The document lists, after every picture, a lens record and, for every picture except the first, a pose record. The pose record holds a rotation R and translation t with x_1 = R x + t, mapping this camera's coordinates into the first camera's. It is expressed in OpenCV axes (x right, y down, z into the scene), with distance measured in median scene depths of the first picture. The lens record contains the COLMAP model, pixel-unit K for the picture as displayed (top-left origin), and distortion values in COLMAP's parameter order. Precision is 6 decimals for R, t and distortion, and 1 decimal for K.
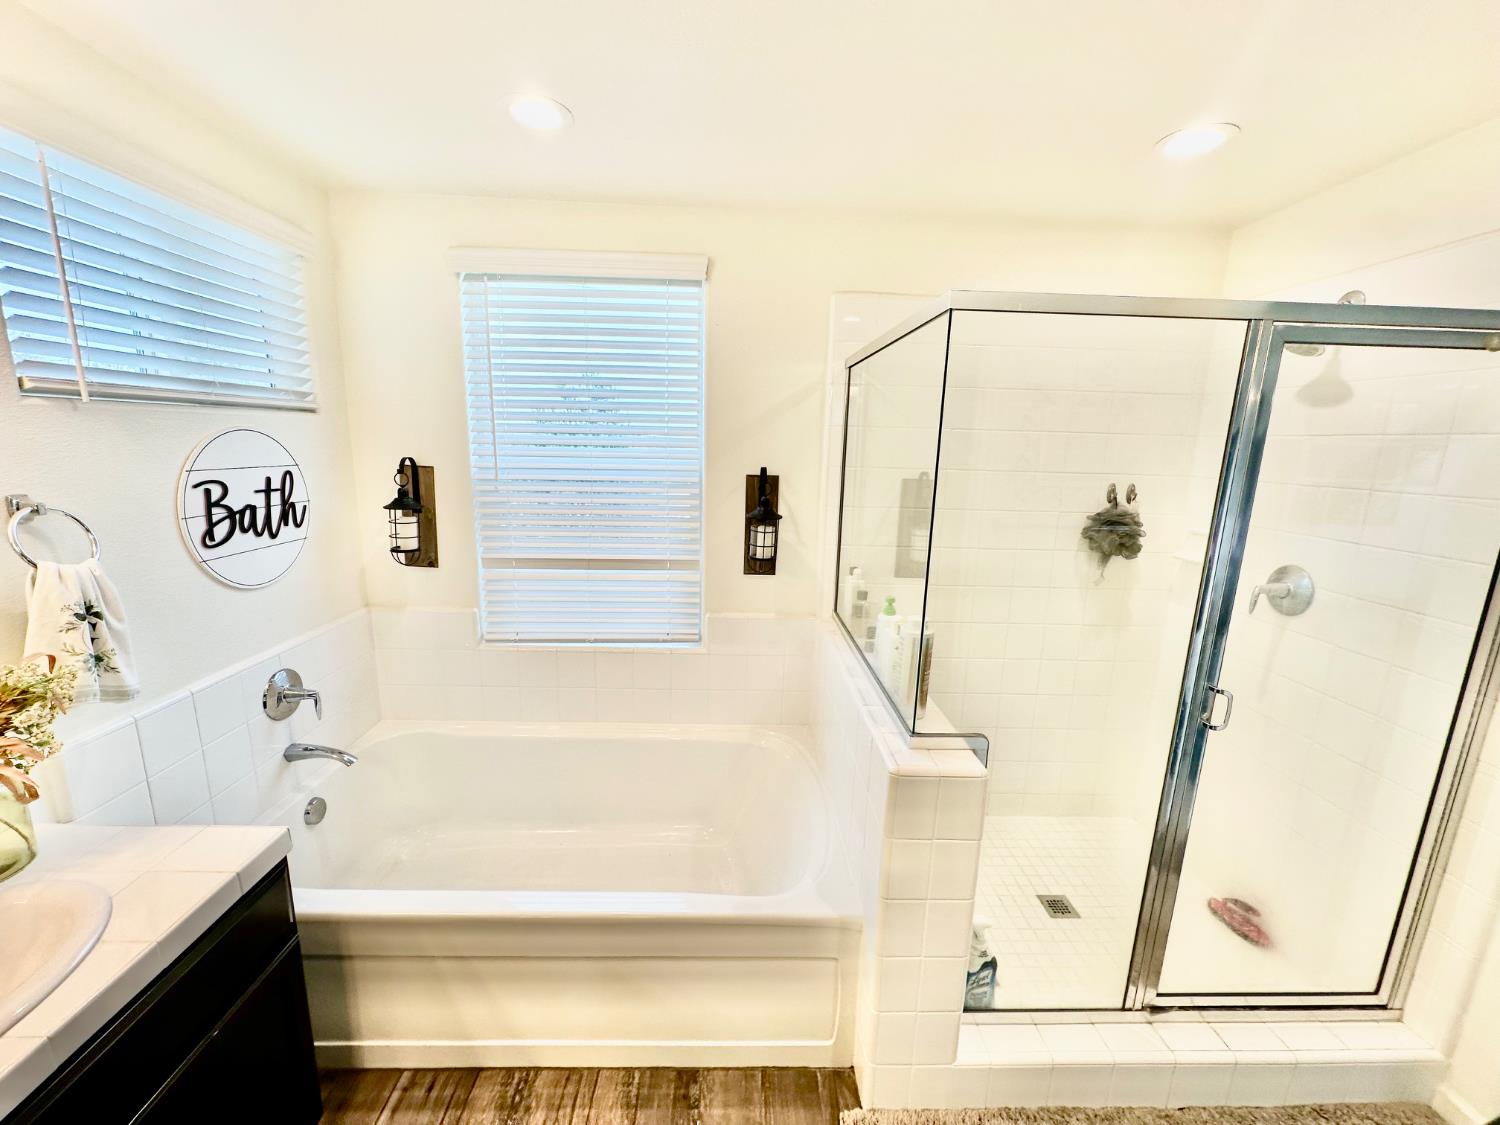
lens RADIAL K [[597.9, 0, 746.8], [0, 597.9, 563.7], [0, 0, 1]] dist [-0.001988, 0.000254]
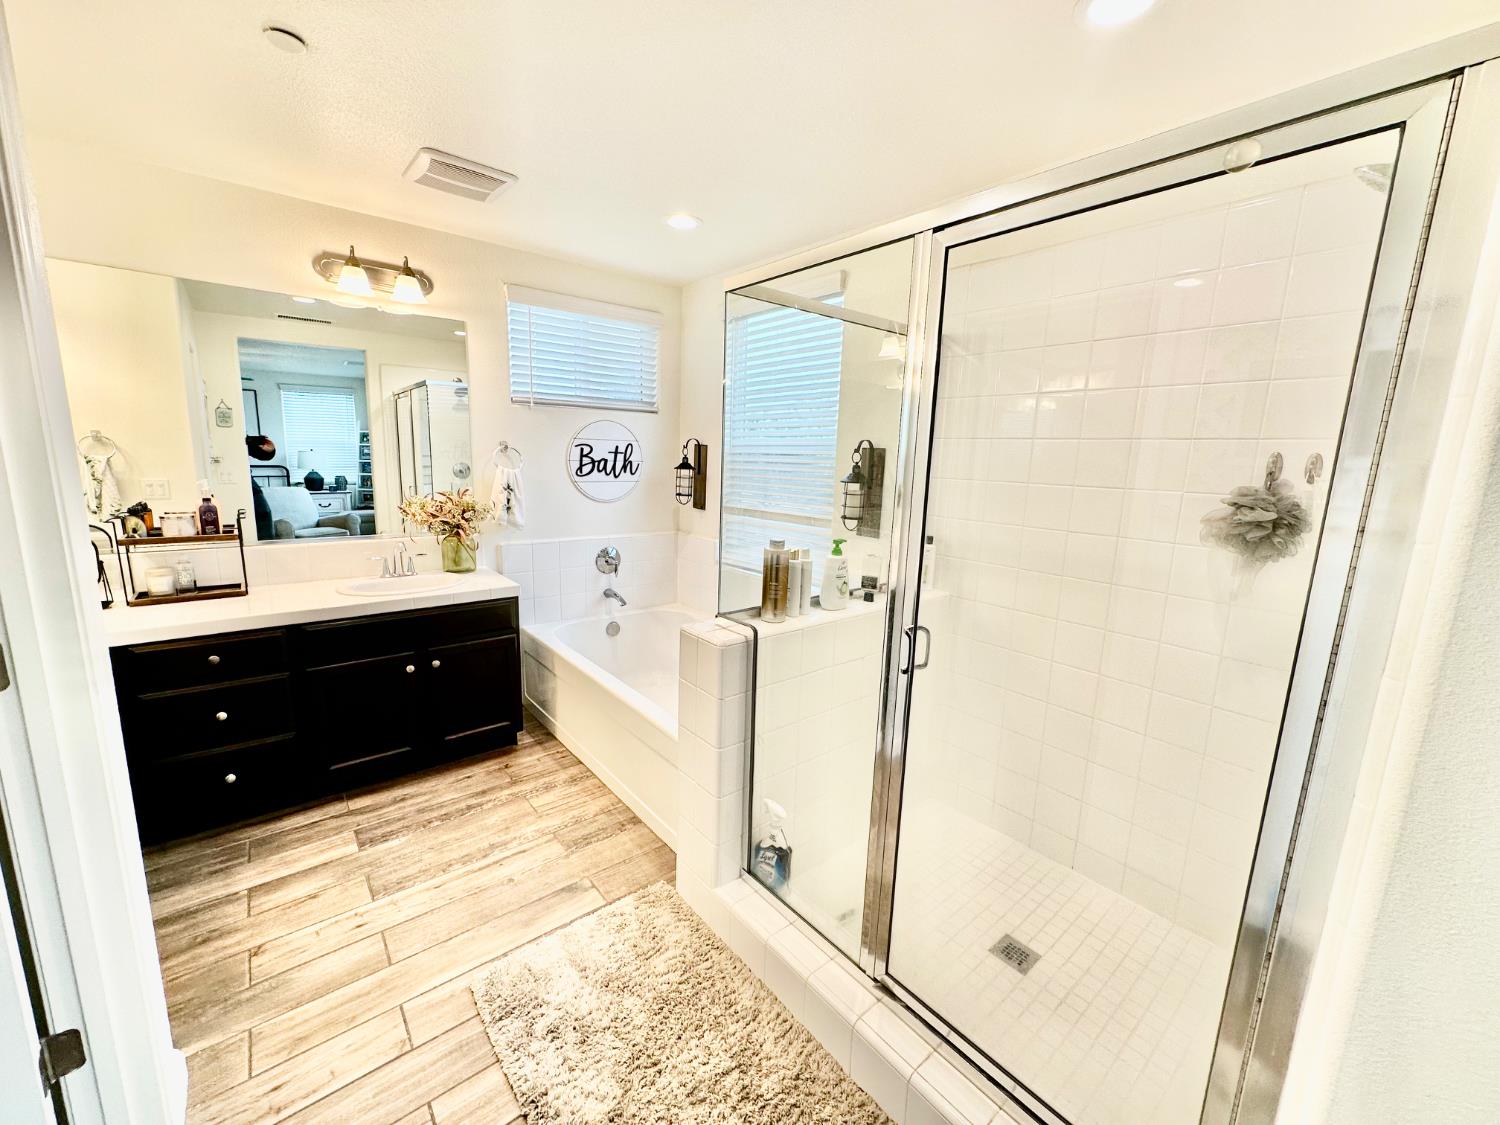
lens RADIAL K [[597.9, 0, 747.0], [0, 597.9, 561.6], [0, 0, 1]] dist [-0.001988, 0.000254]
pose [[0.614641, 0.133977, -0.777346, 1.052331], [-0.173150, 0.984351, 0.032746, 0.091461], [0.769568, 0.114471, 0.628221, 0.160684]]
